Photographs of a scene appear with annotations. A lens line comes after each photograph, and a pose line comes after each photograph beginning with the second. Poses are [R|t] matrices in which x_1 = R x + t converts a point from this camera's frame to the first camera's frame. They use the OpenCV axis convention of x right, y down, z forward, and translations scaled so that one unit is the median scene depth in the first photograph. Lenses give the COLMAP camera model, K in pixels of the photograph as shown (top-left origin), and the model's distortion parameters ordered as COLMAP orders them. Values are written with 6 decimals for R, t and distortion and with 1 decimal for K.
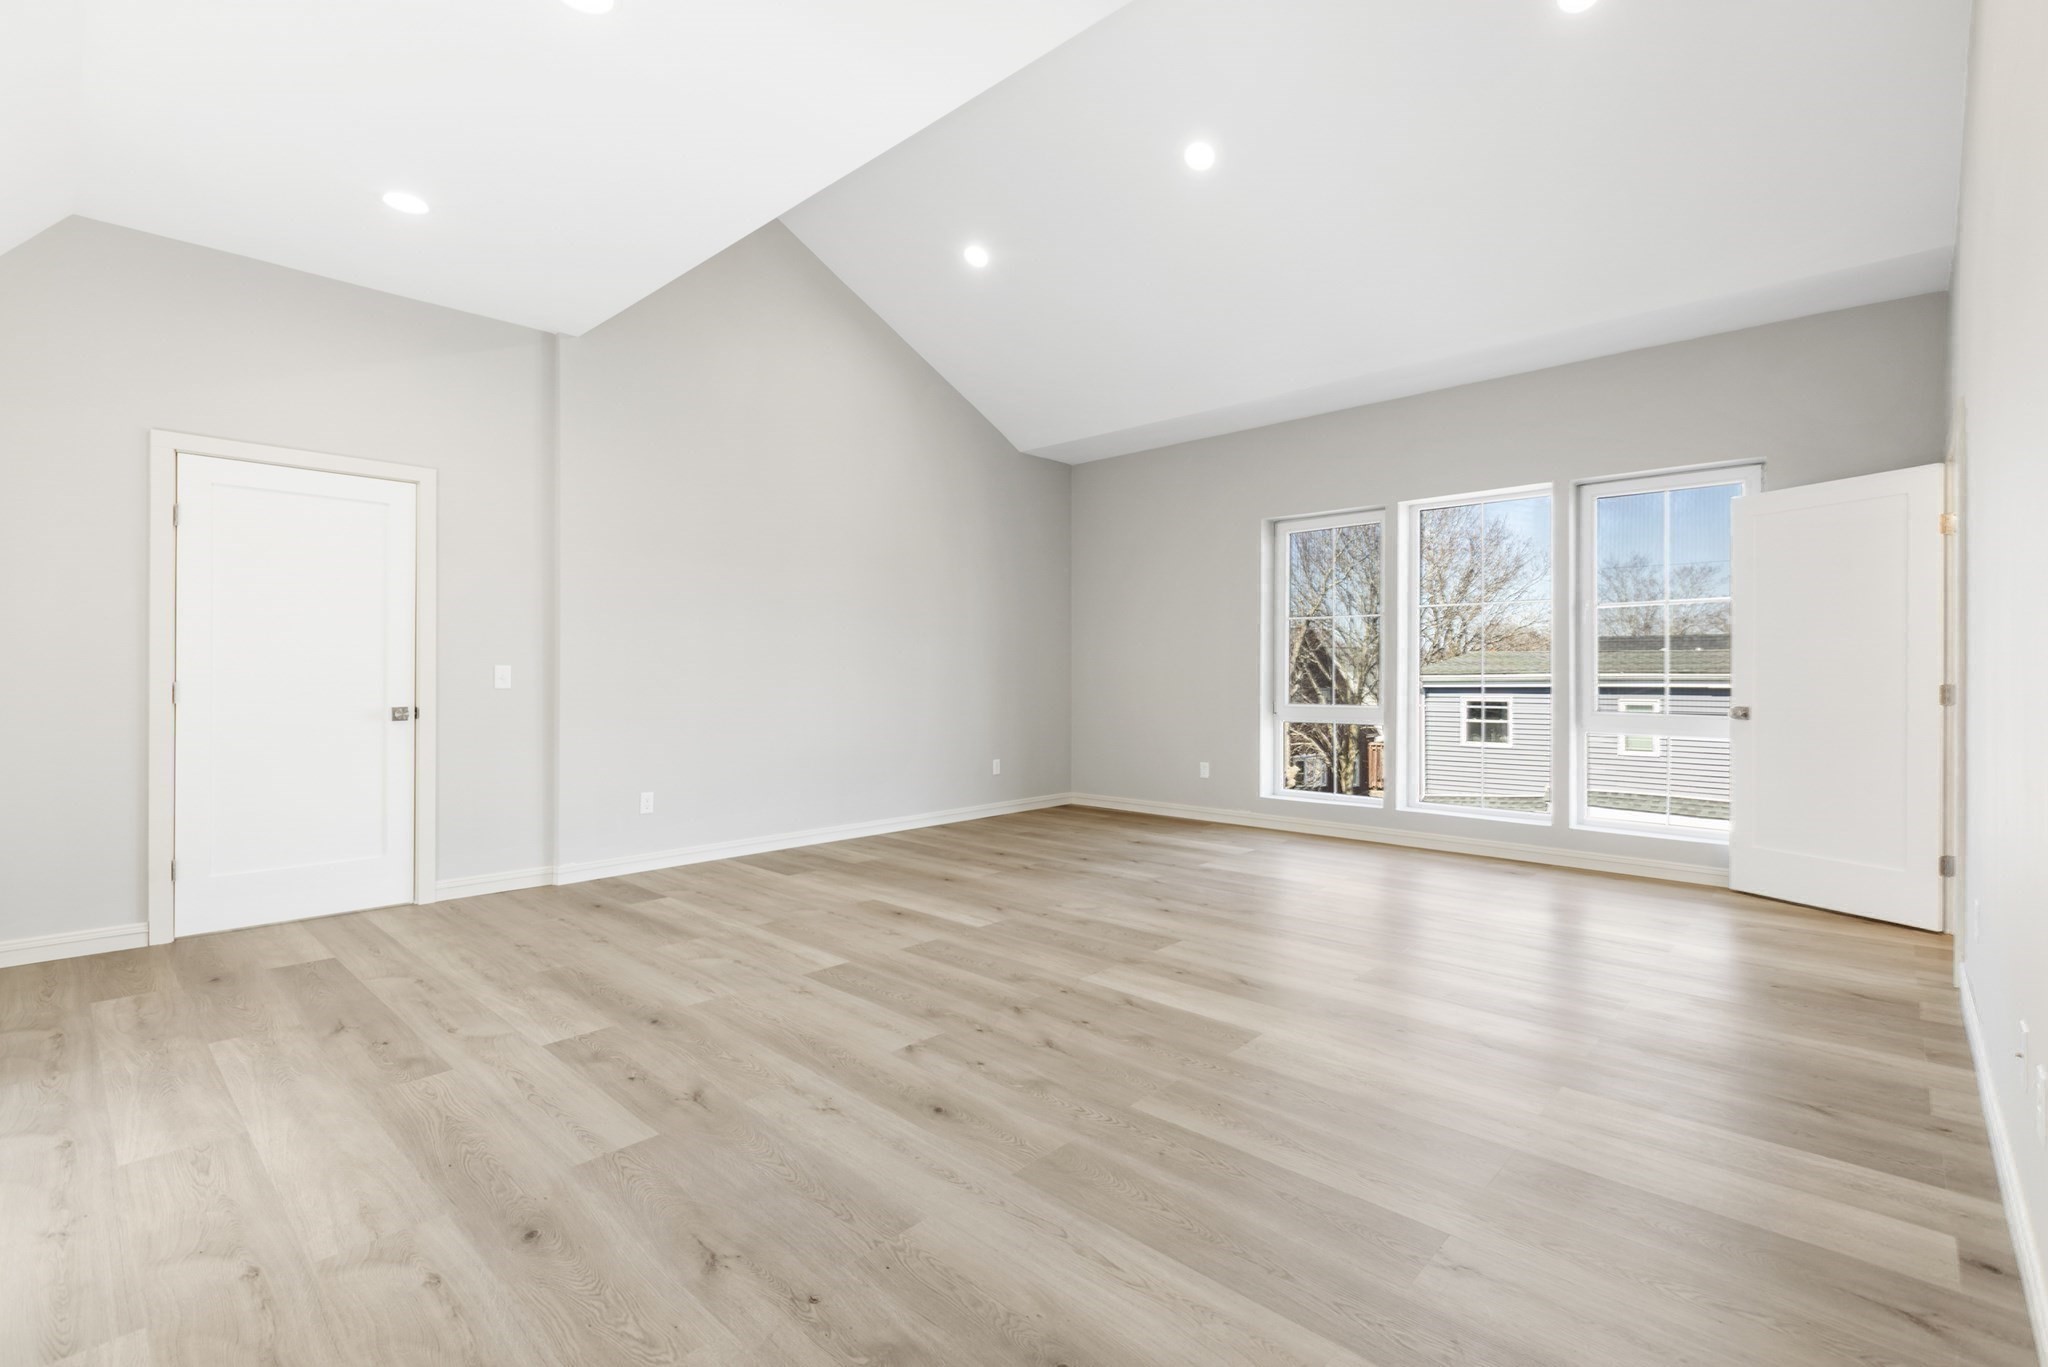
lens RADIAL K [[925.2, 0, 1024.0], [0, 925.2, 683.5], [0, 0, 1]] dist [-0.001570, 0.000608]
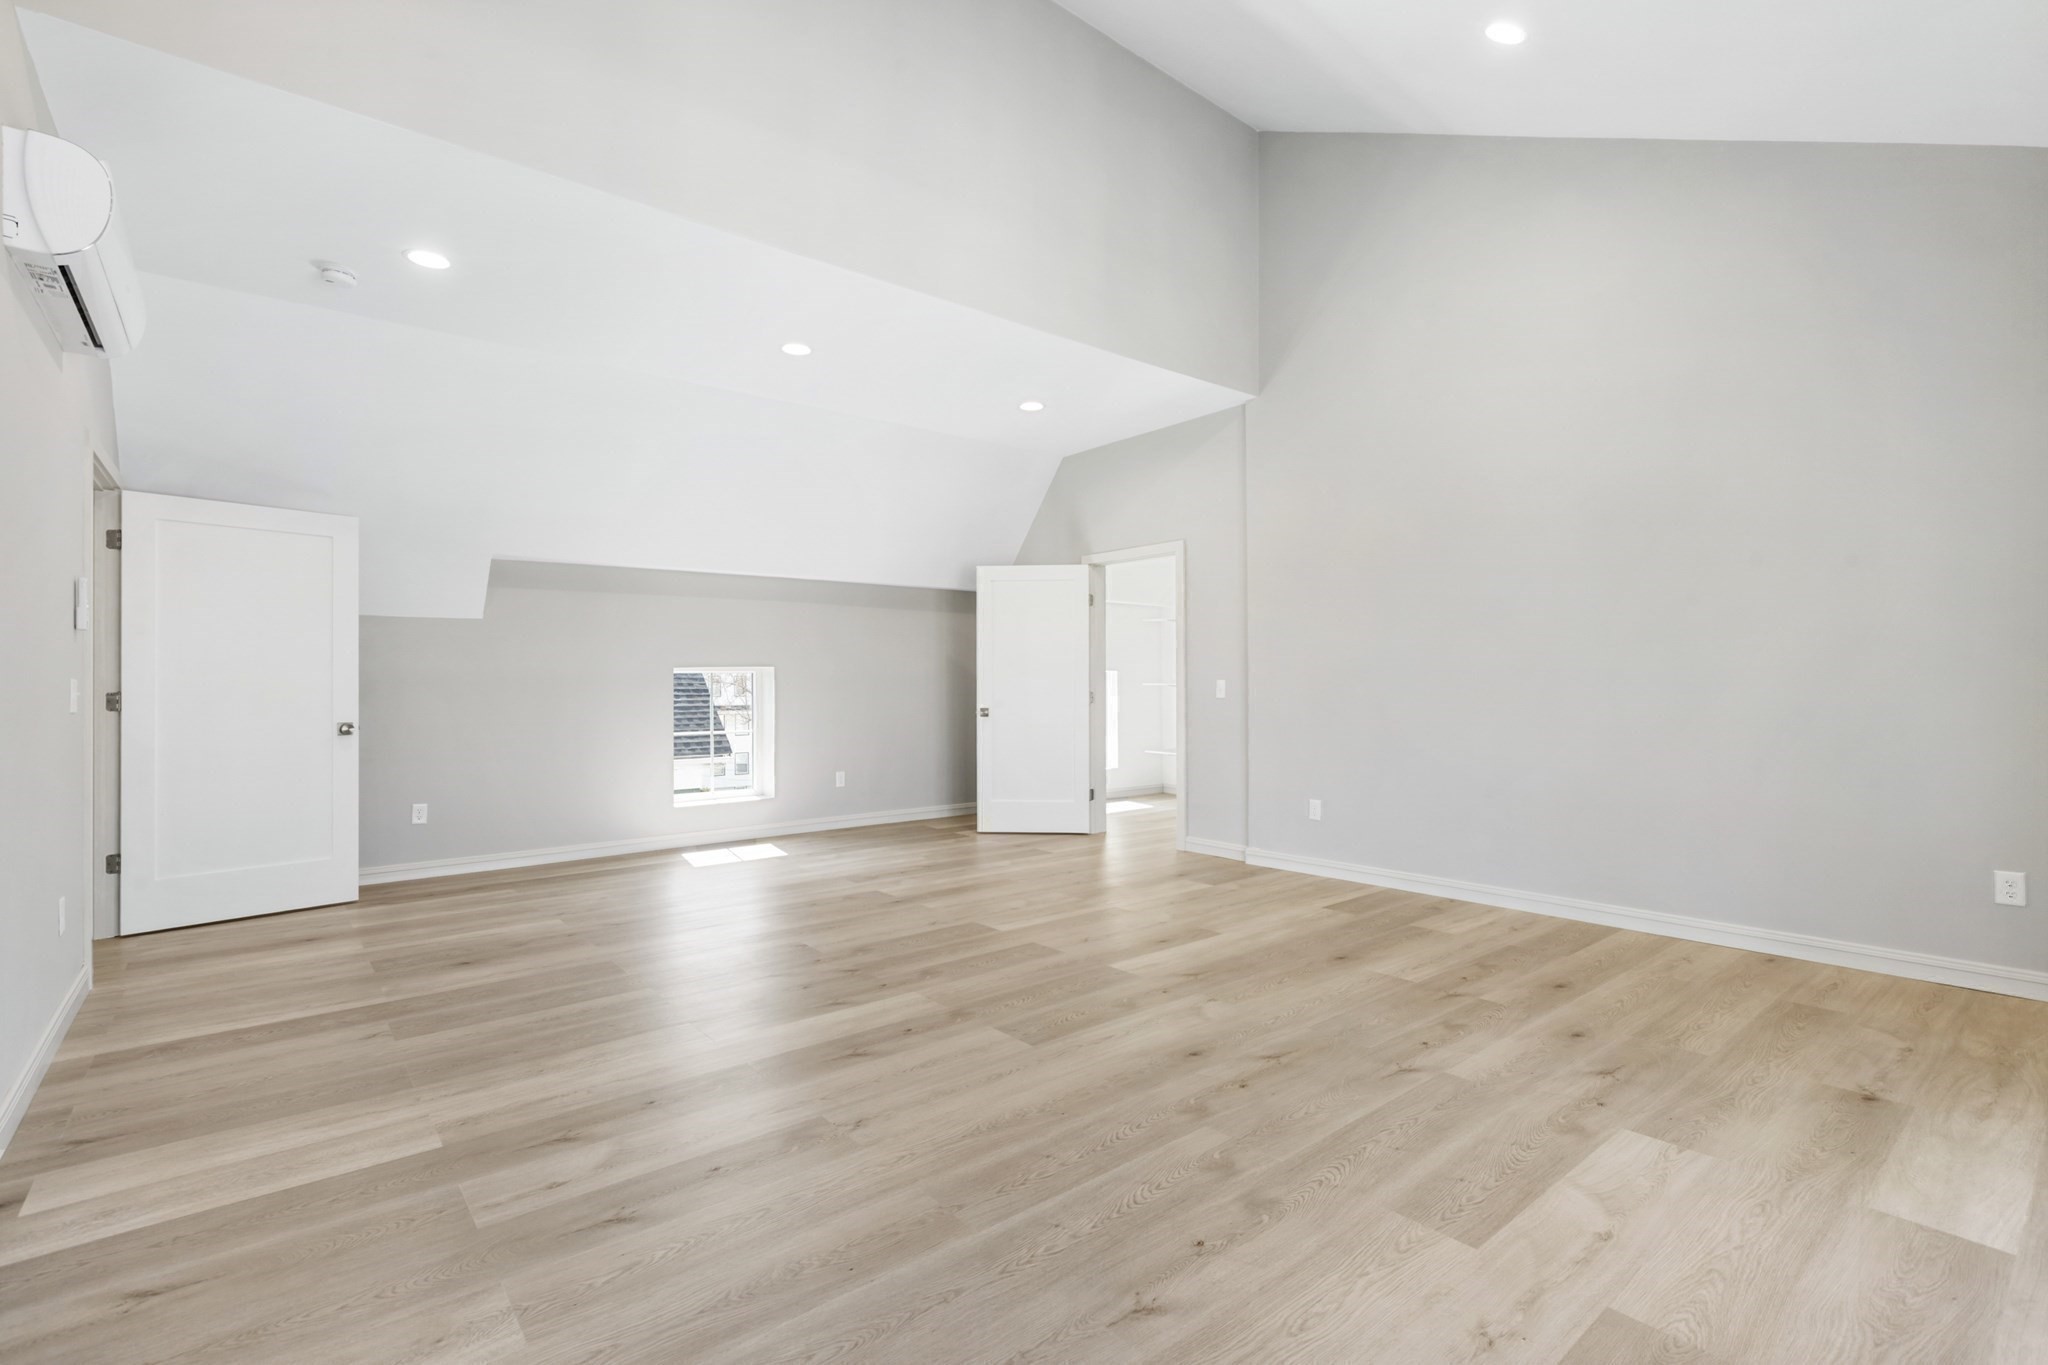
lens RADIAL K [[925.2, 0, 1024.0], [0, 925.2, 682.5], [0, 0, 1]] dist [-0.001570, 0.000608]
pose [[-0.118913, -0.002483, -0.992902, 1.021987], [-0.010054, 0.999949, -0.001296, -0.017397], [0.992854, 0.009828, -0.118932, 1.205051]]
